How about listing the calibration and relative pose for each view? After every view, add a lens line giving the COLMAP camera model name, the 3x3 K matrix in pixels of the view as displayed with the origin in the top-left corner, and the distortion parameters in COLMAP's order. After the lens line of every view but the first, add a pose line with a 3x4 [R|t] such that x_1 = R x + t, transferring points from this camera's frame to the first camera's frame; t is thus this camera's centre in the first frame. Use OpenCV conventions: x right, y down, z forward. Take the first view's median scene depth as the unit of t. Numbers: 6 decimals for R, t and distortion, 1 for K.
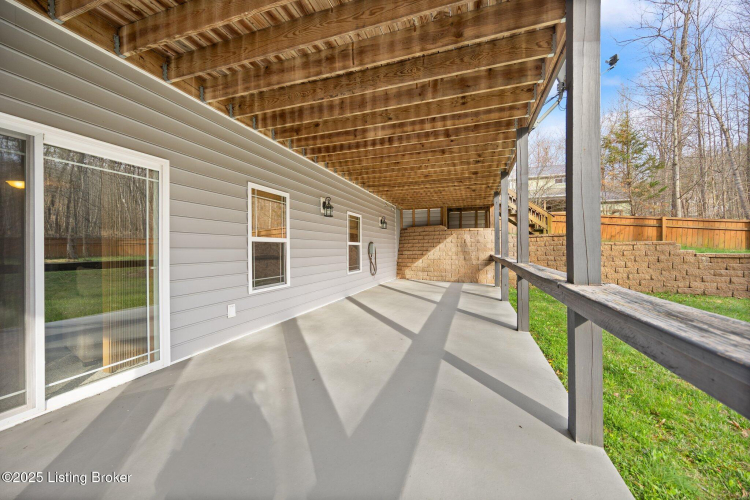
lens RADIAL K [[292.4, 0, 378.2], [0, 292.4, 247.7], [0, 0, 1]] dist [-0.001340, 0.000160]
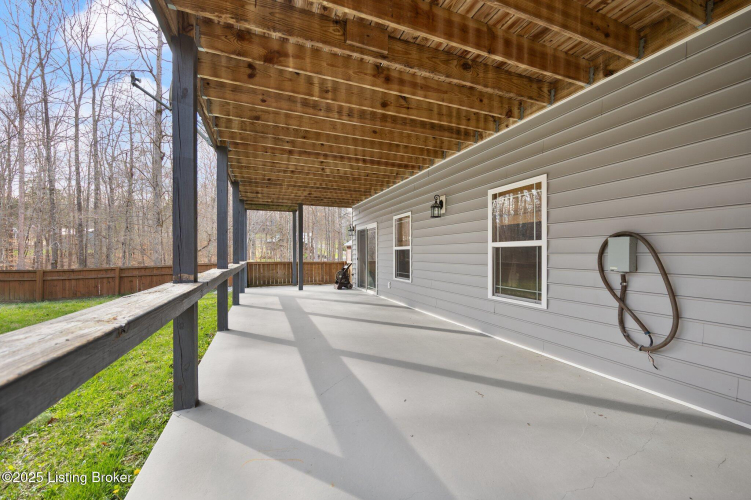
lens RADIAL K [[292.8, 0, 381.1], [0, 292.8, 255.6], [0, 0, 1]] dist [-0.001340, 0.000160]
pose [[-0.761097, -0.002787, -0.648633, 0.509638], [-0.003623, 0.999993, -0.000045, 0.009358], [0.648628, 0.002316, -0.761102, 1.507101]]
